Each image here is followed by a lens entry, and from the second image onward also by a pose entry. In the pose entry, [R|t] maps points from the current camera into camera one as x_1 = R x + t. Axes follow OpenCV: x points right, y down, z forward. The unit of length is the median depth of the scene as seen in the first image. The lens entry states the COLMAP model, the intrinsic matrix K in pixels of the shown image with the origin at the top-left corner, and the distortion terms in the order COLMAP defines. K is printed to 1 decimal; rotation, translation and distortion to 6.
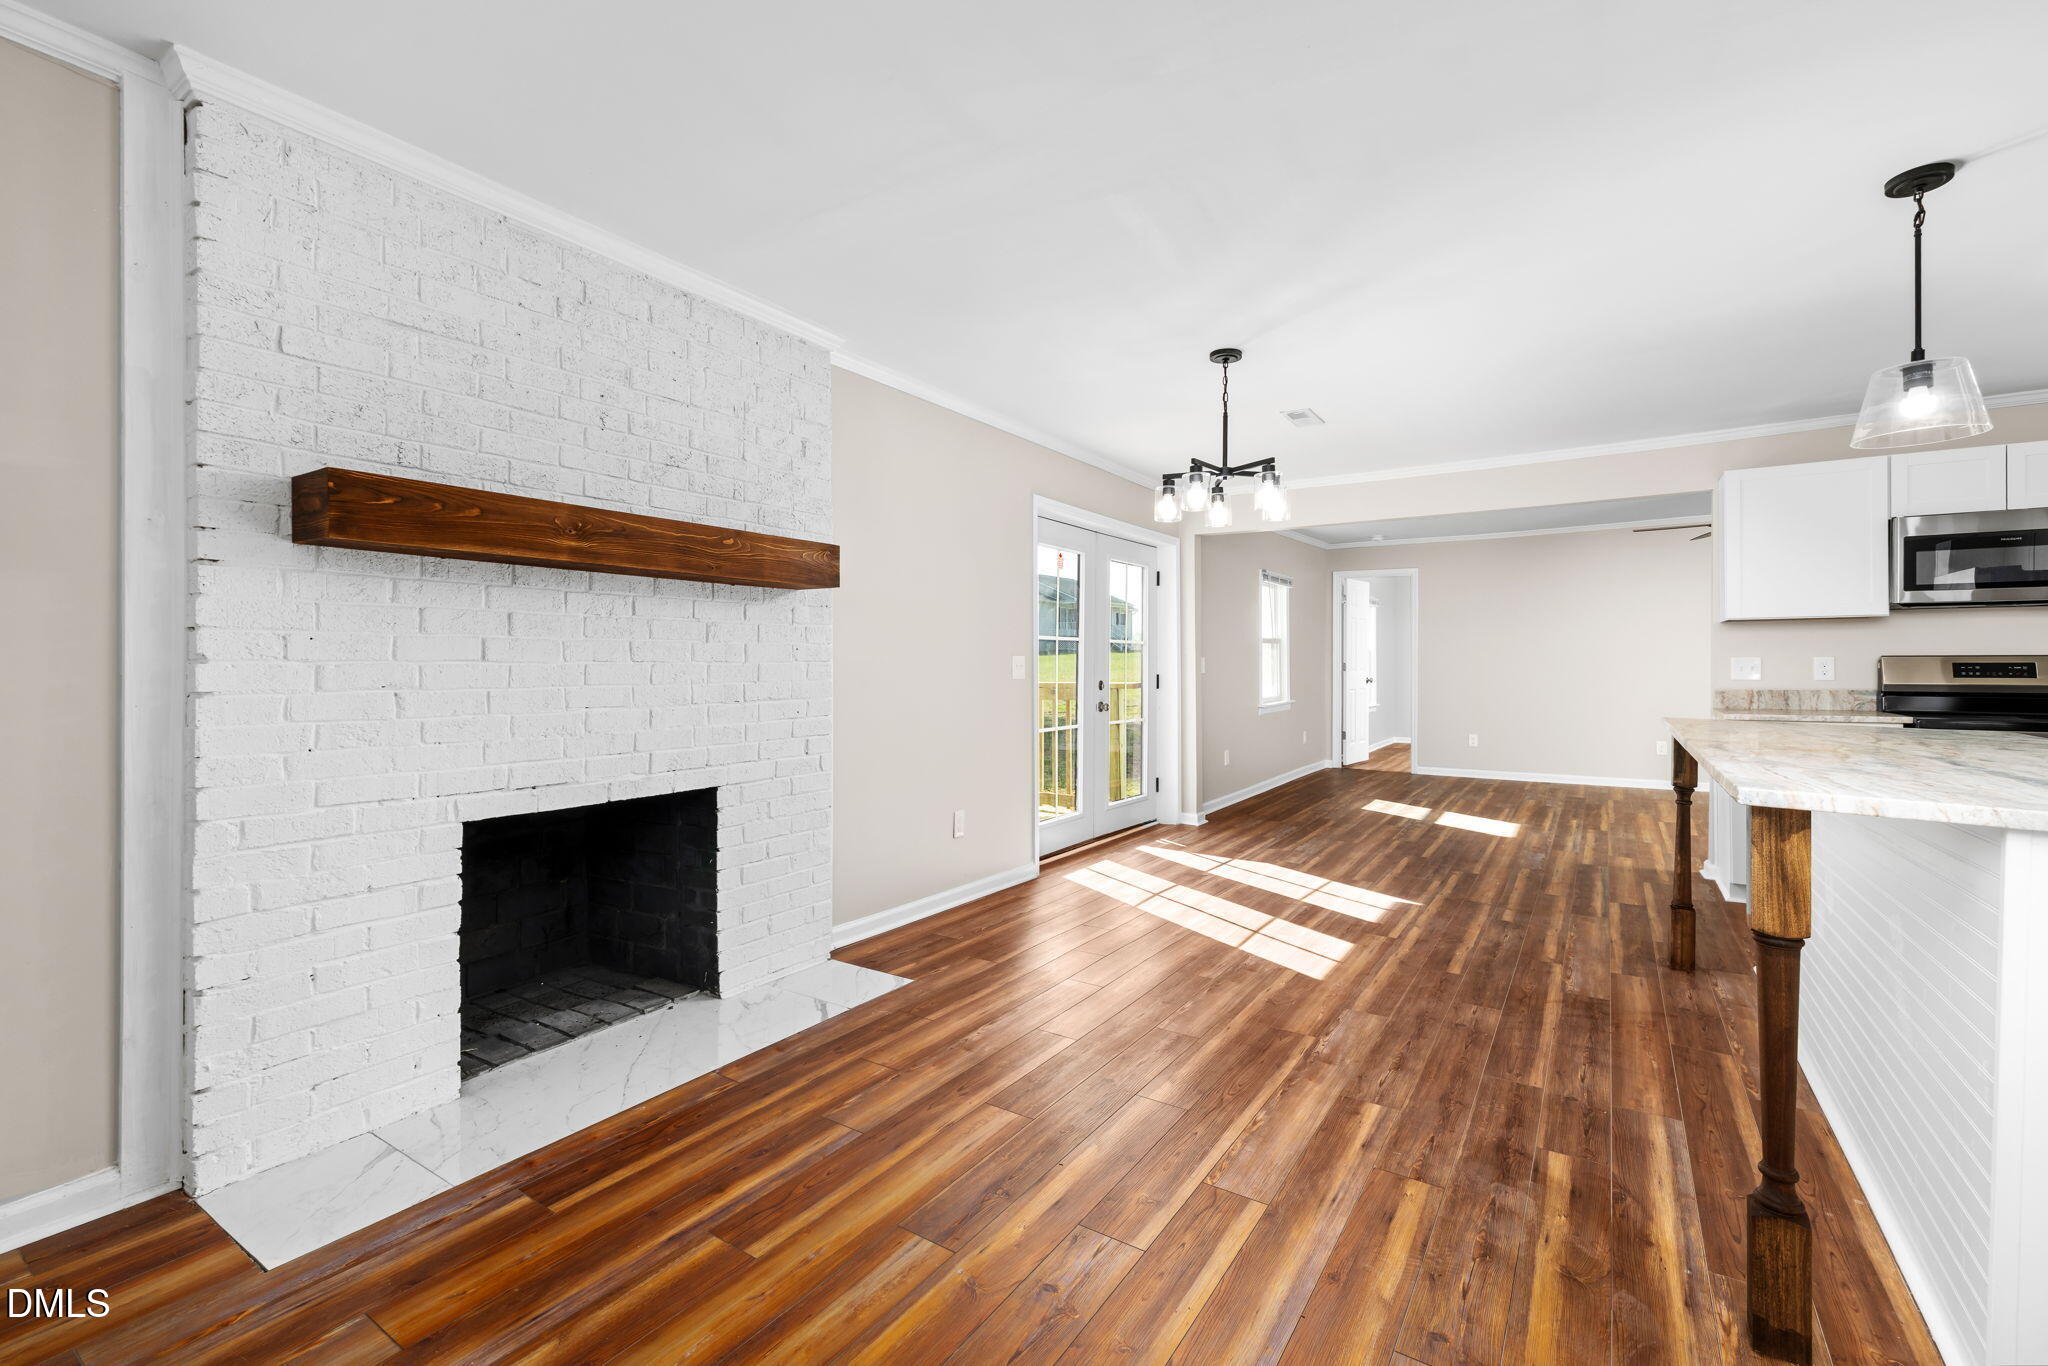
lens RADIAL K [[892.1, 0, 1016.9], [0, 892.1, 671.0], [0, 0, 1]] dist [0.001127, 0.000592]
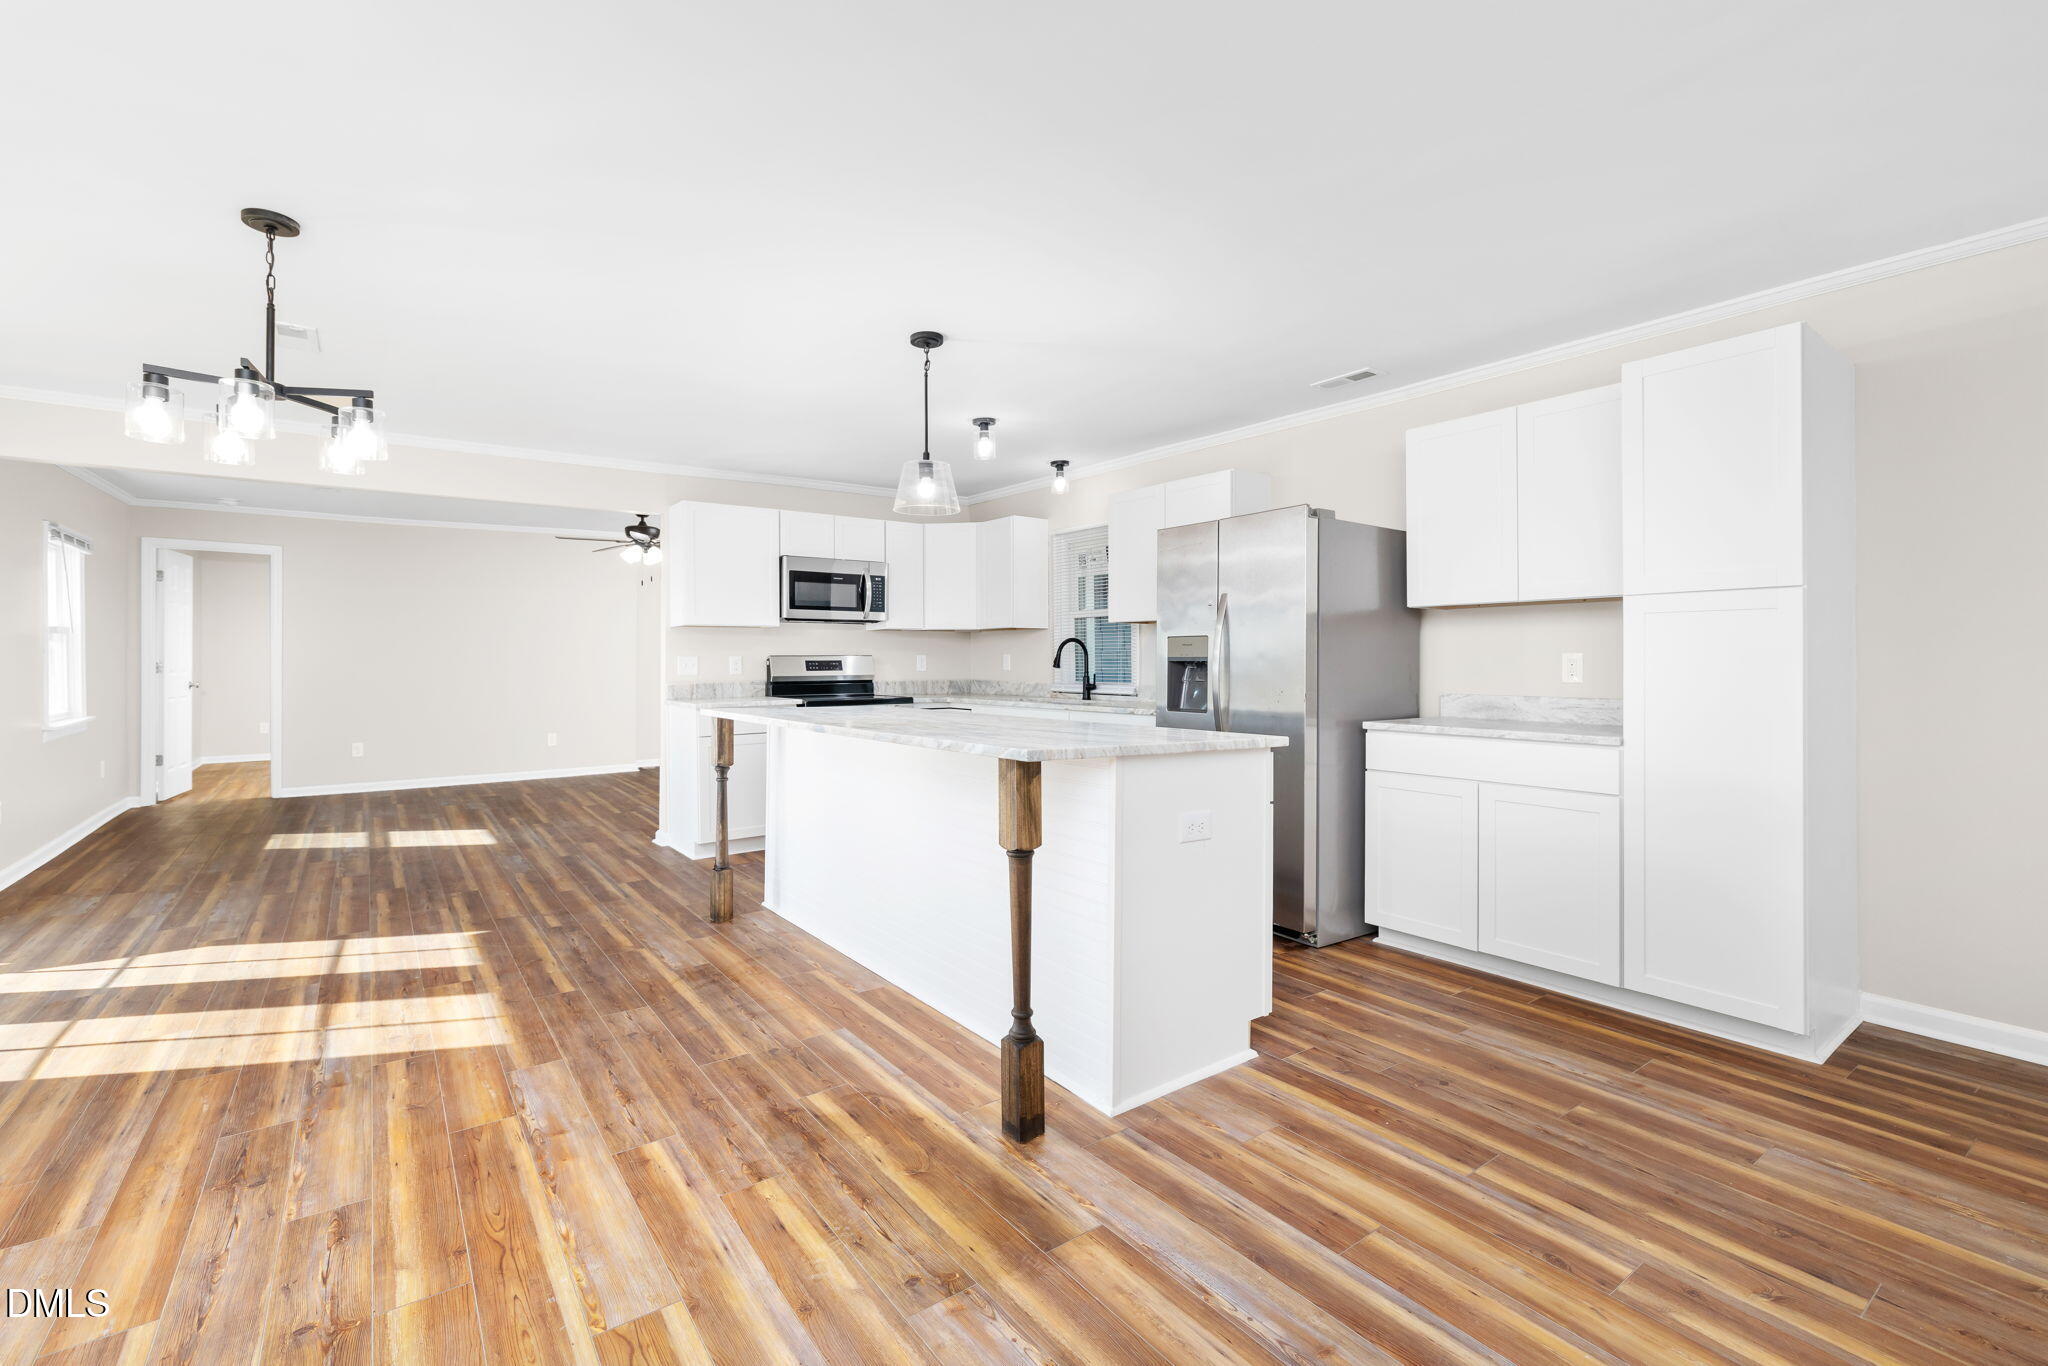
lens RADIAL K [[892.1, 0, 1017.6], [0, 892.1, 667.1], [0, 0, 1]] dist [0.001127, 0.000592]
pose [[0.347139, -0.010308, 0.937757, -0.275264], [0.011182, 0.999914, 0.006852, -0.006639], [-0.937747, 0.008107, 0.347225, 0.271904]]
